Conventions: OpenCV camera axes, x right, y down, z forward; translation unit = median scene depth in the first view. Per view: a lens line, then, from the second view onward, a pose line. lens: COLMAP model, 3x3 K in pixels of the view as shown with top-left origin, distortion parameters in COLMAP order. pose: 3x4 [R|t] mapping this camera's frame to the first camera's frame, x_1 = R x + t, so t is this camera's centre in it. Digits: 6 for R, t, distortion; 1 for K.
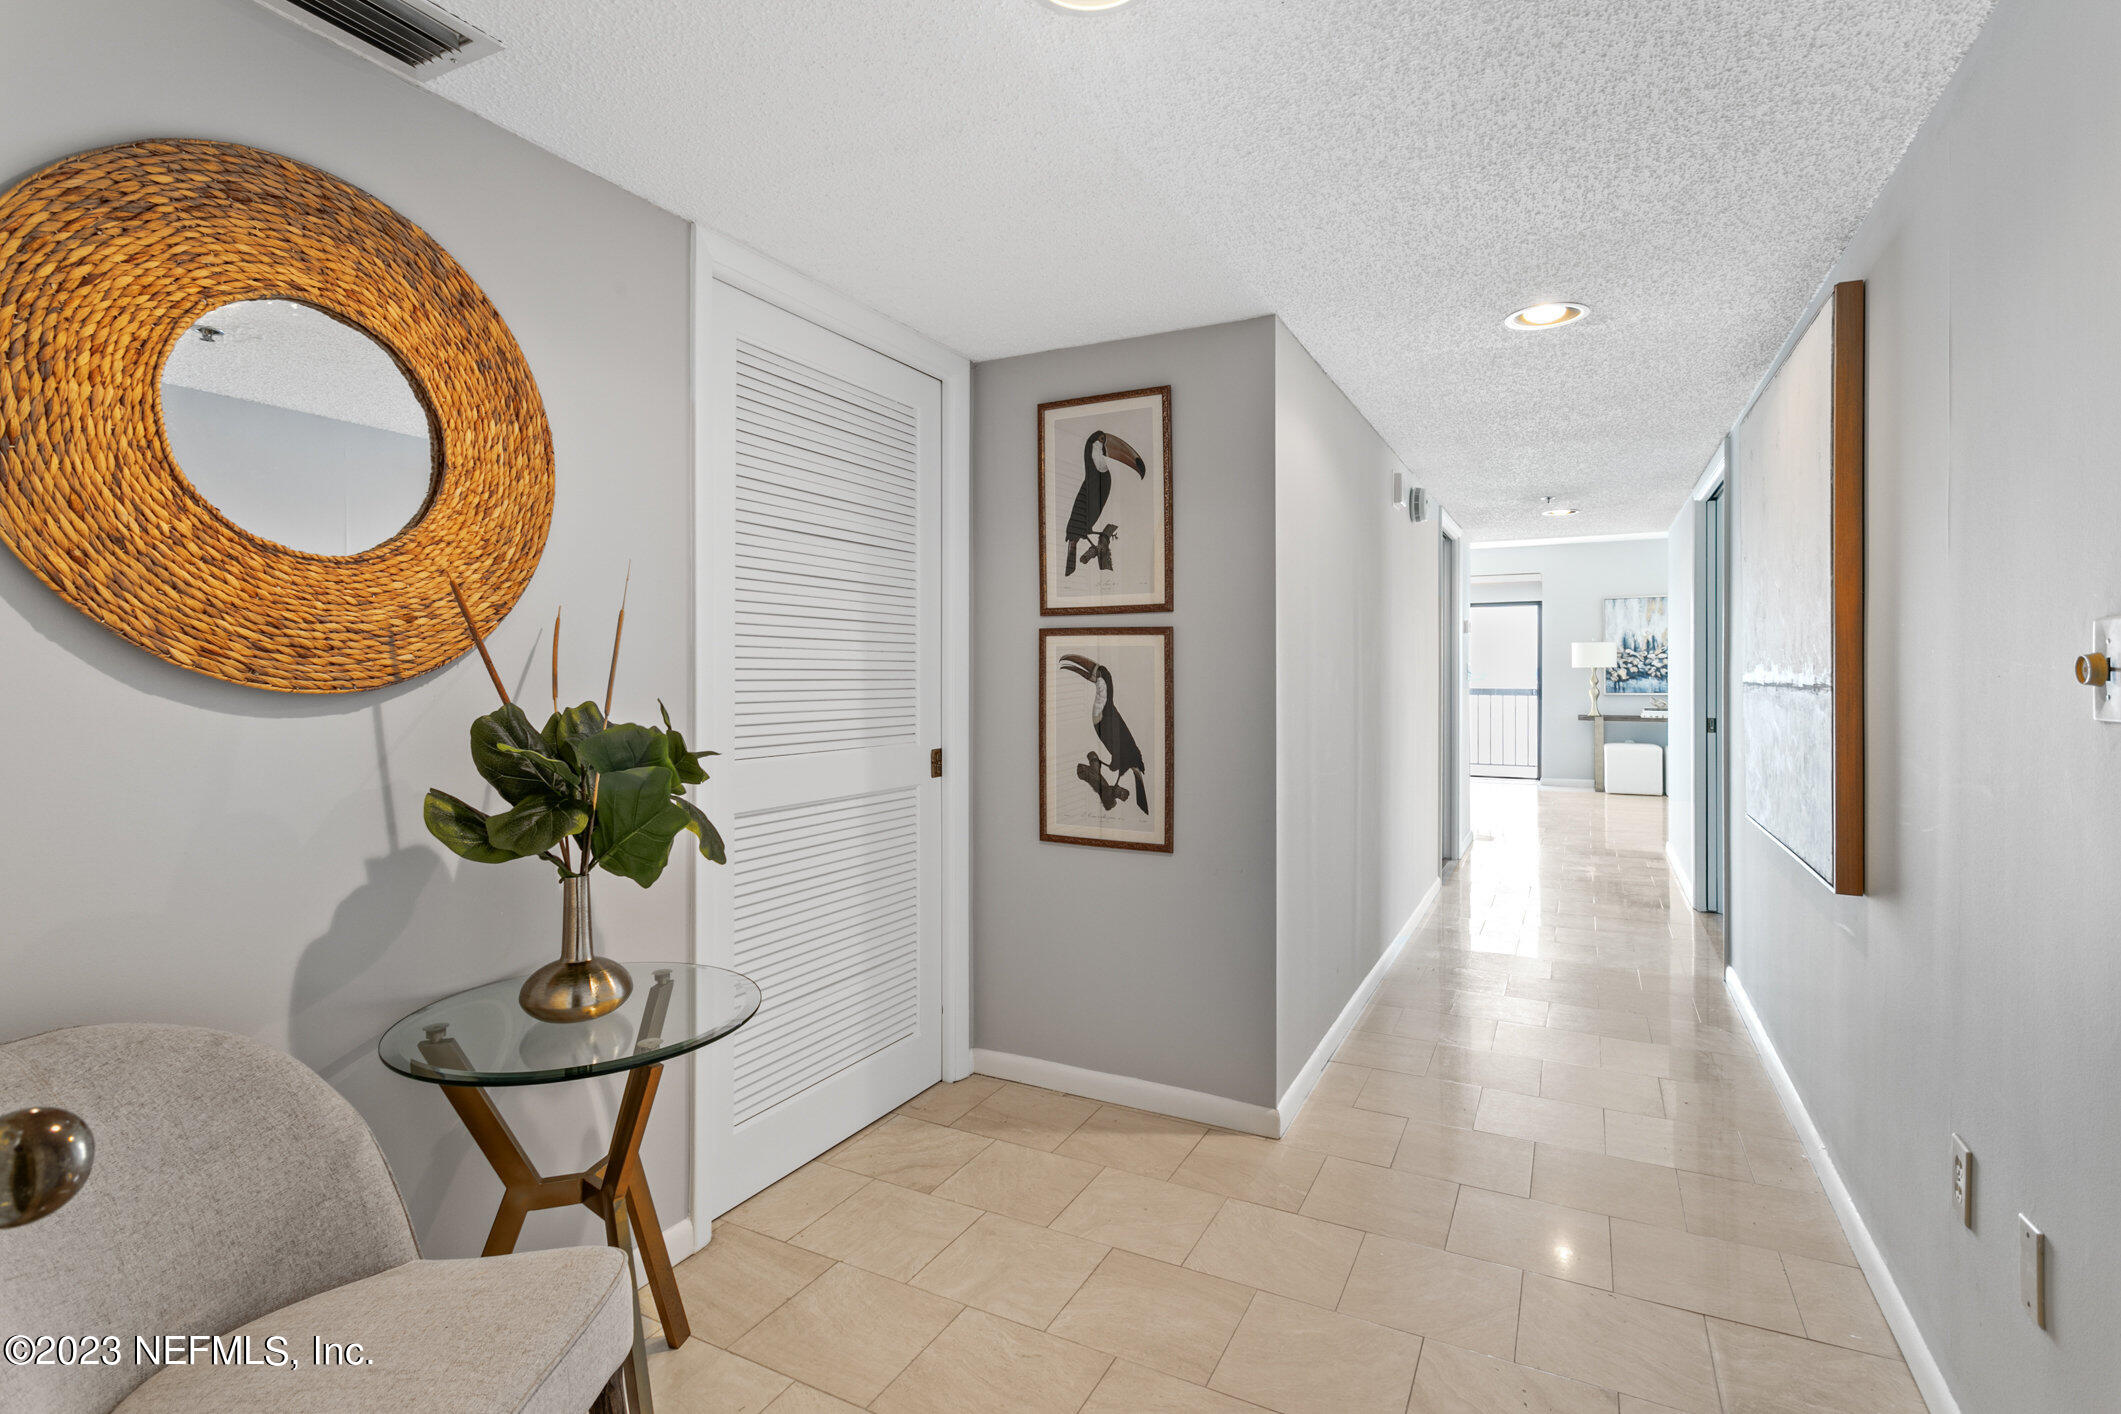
lens RADIAL K [[1021.1, 0, 1063.9], [0, 1021.1, 694.4], [0, 0, 1]] dist [0.001271, 0.000391]
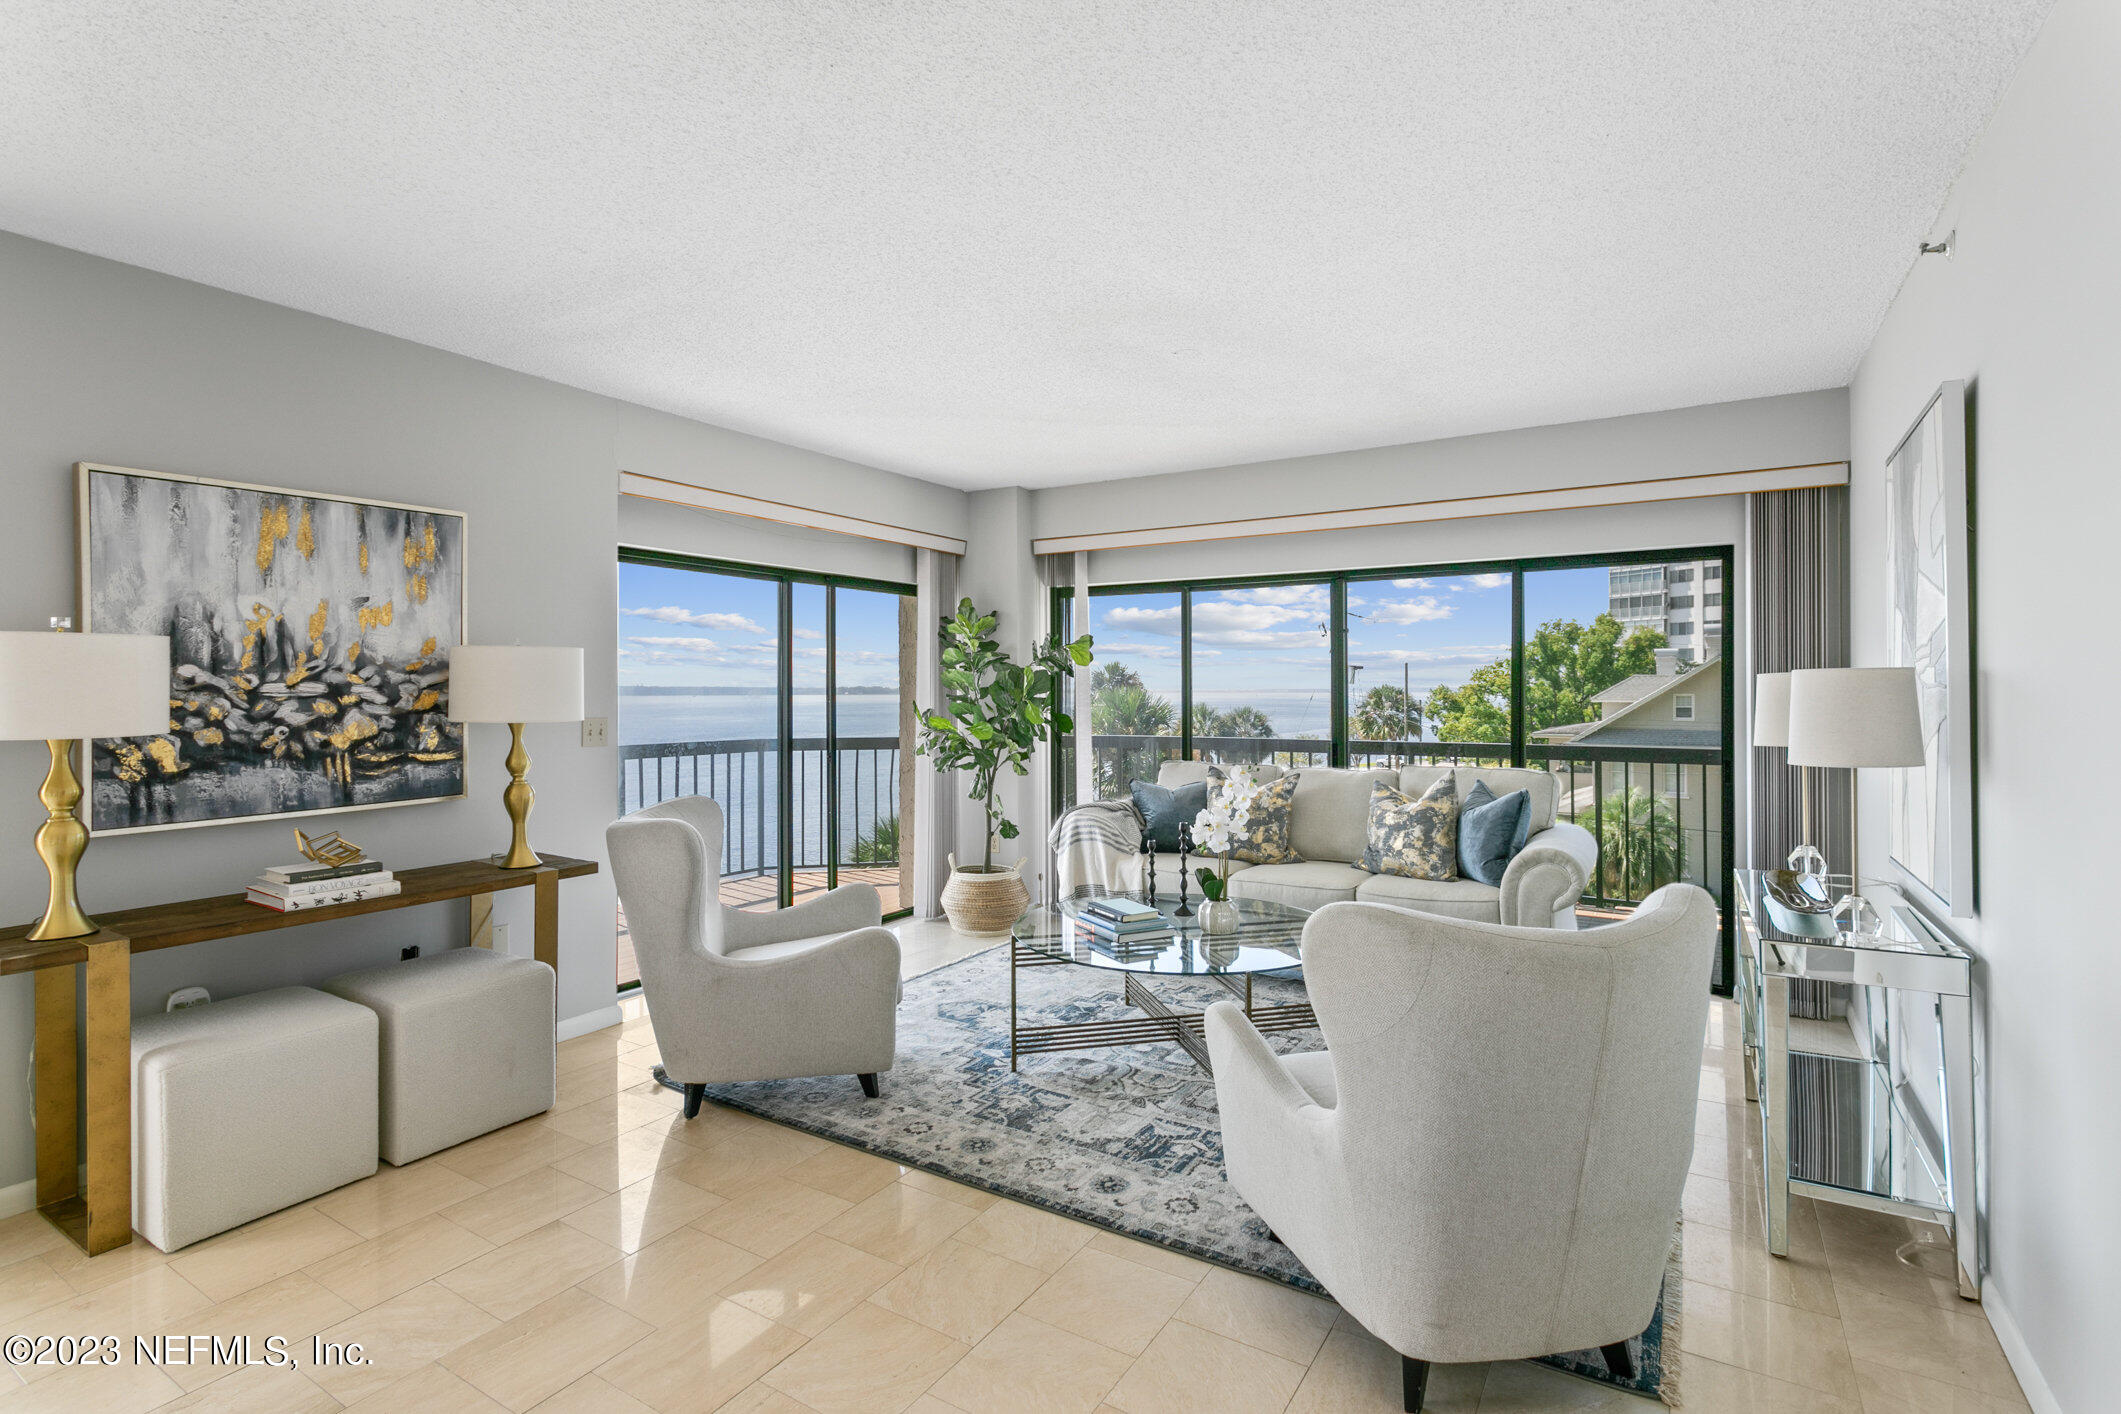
lens RADIAL K [[1021.1, 0, 1057.3], [0, 1021.1, 691.1], [0, 0, 1]] dist [0.001271, 0.000391]
pose [[0.076299, -0.004942, 0.997073, 0.408190], [0.019918, 0.999796, 0.003431, -0.046519], [-0.996886, 0.019598, 0.076381, 1.035728]]
